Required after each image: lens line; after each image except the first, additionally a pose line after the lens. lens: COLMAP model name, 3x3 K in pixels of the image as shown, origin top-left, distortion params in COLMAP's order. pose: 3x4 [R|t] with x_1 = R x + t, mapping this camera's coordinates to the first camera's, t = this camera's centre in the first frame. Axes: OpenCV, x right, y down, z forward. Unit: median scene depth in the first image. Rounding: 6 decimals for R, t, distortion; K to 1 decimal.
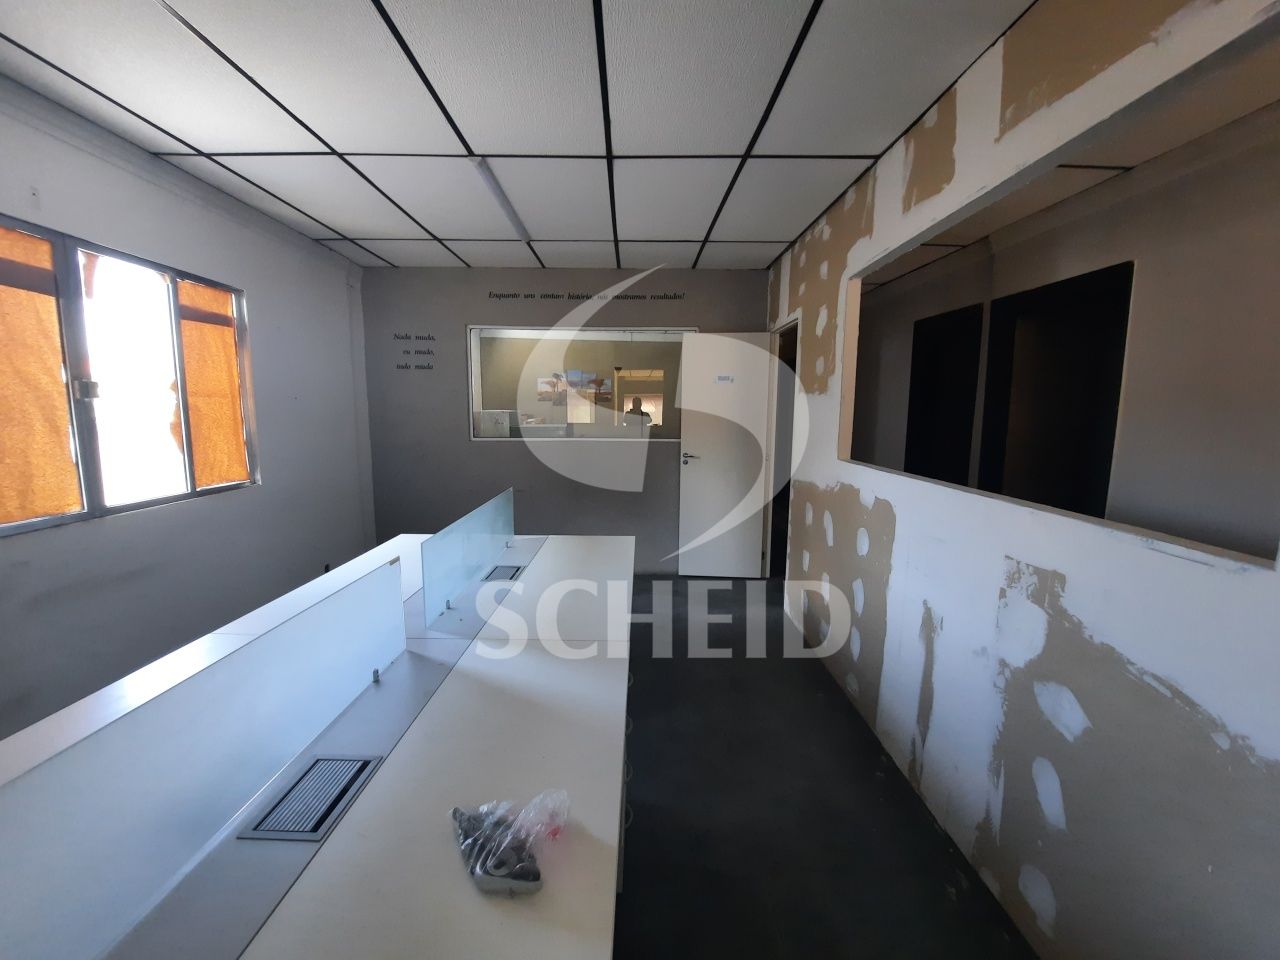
lens RADIAL K [[513.9, 0, 638.4], [0, 513.9, 479.1], [0, 0, 1]] dist [-0.017893, -0.000164]
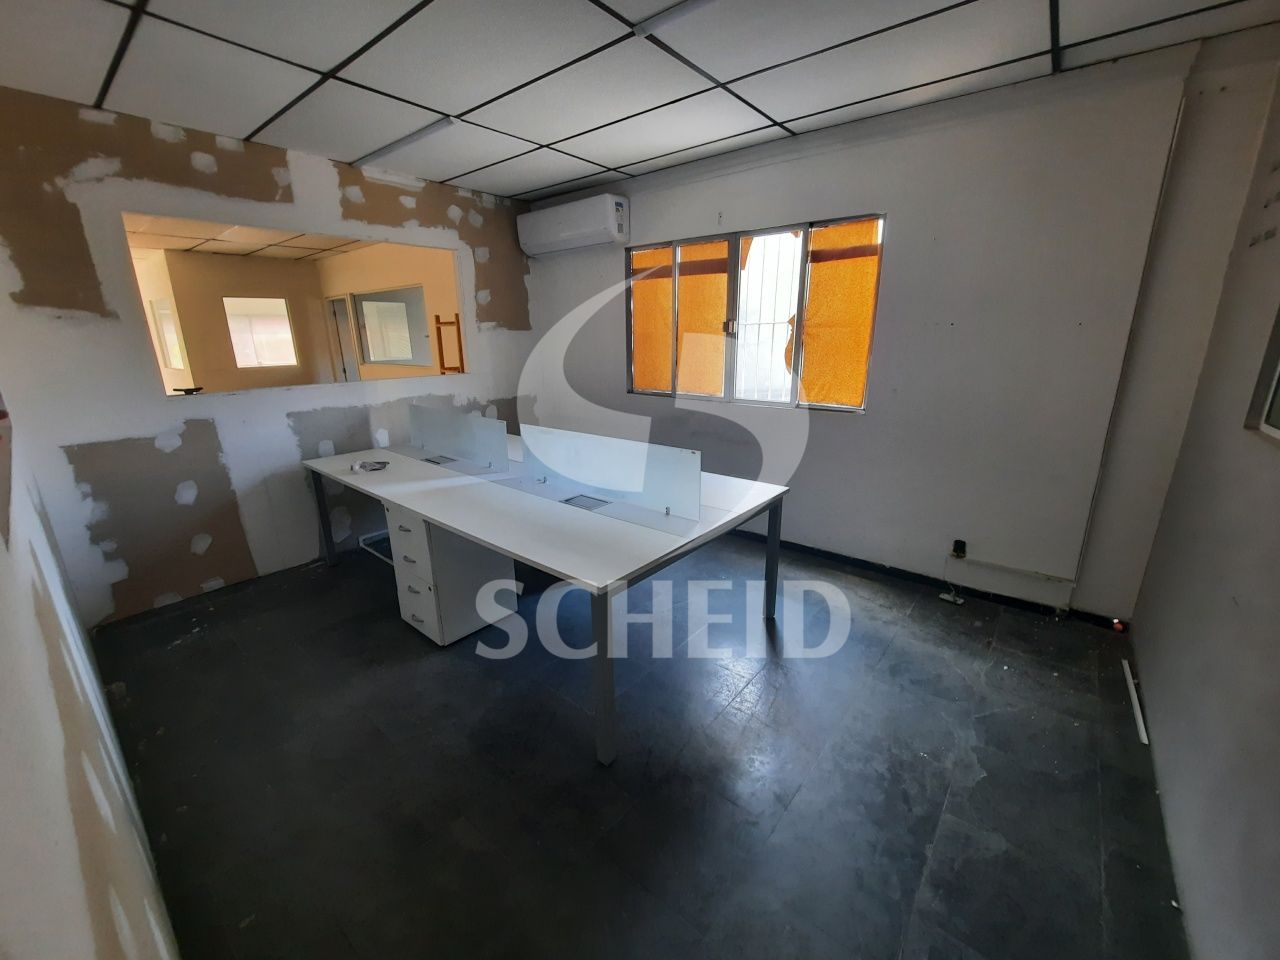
lens RADIAL K [[513.9, 0, 636.1], [0, 513.9, 481.7], [0, 0, 1]] dist [-0.017893, -0.000164]
pose [[-0.639150, 0.210699, -0.739658, 0.418352], [-0.095109, 0.932704, 0.347875, -0.218743], [0.763179, 0.292692, -0.576099, 1.593345]]
